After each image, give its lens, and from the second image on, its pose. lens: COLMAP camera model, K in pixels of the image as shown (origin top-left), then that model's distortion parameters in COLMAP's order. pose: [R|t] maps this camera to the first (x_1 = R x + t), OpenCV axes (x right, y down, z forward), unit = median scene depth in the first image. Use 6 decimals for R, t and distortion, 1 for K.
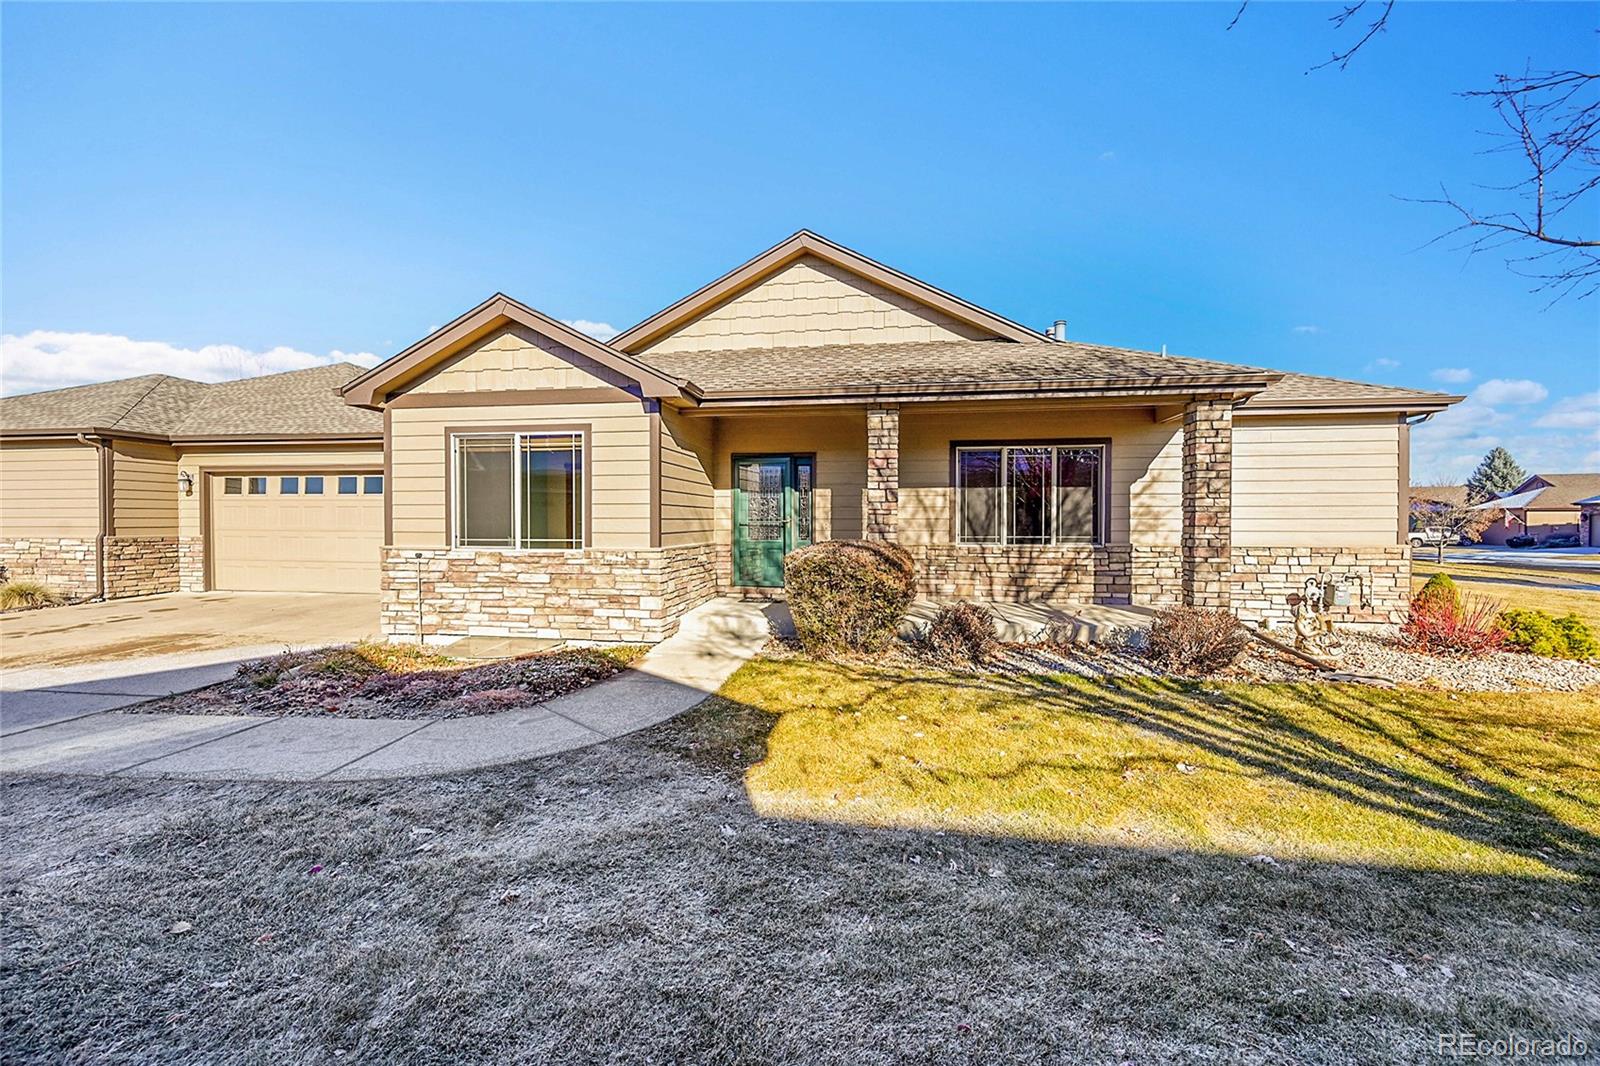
lens RADIAL K [[631.6, 0, 794.7], [0, 631.6, 533.0], [0, 0, 1]] dist [-0.000333, 0.000128]
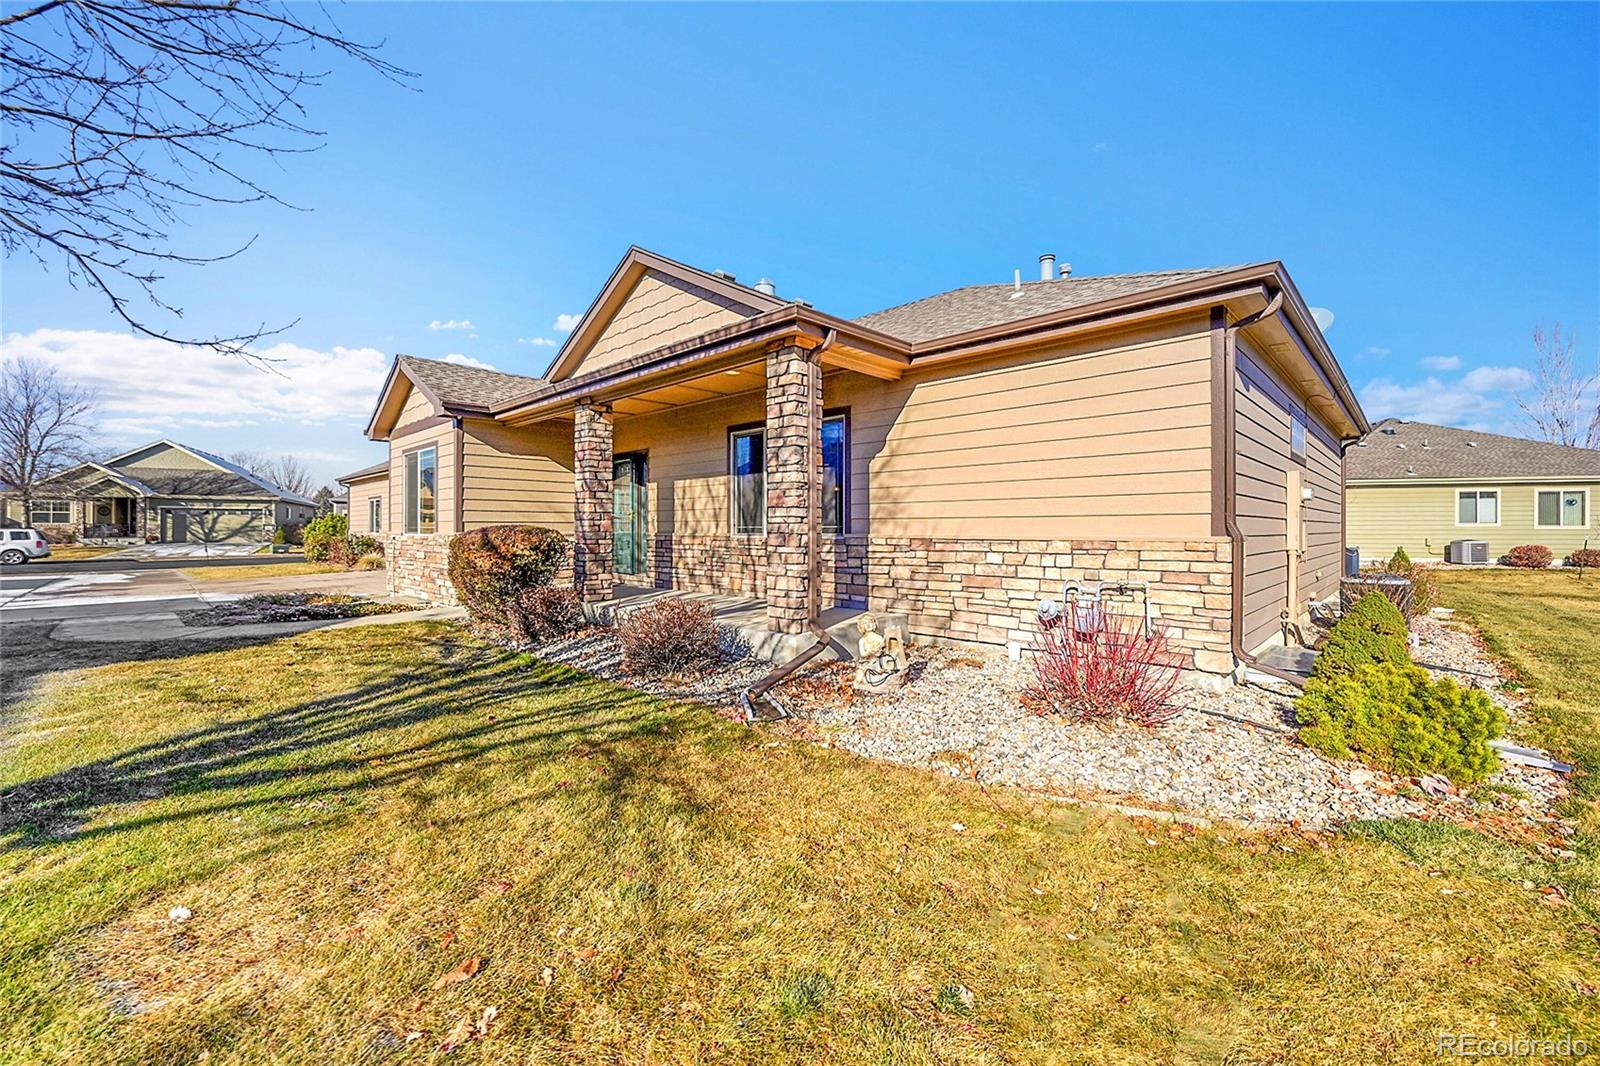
lens RADIAL K [[631.6, 0, 794.7], [0, 631.6, 533.0], [0, 0, 1]] dist [-0.000333, 0.000128]
pose [[0.827367, 0.004228, -0.561645, 0.907567], [-0.011442, 0.999891, -0.009328, 0.023439], [0.561545, 0.014144, 0.827325, 0.281625]]
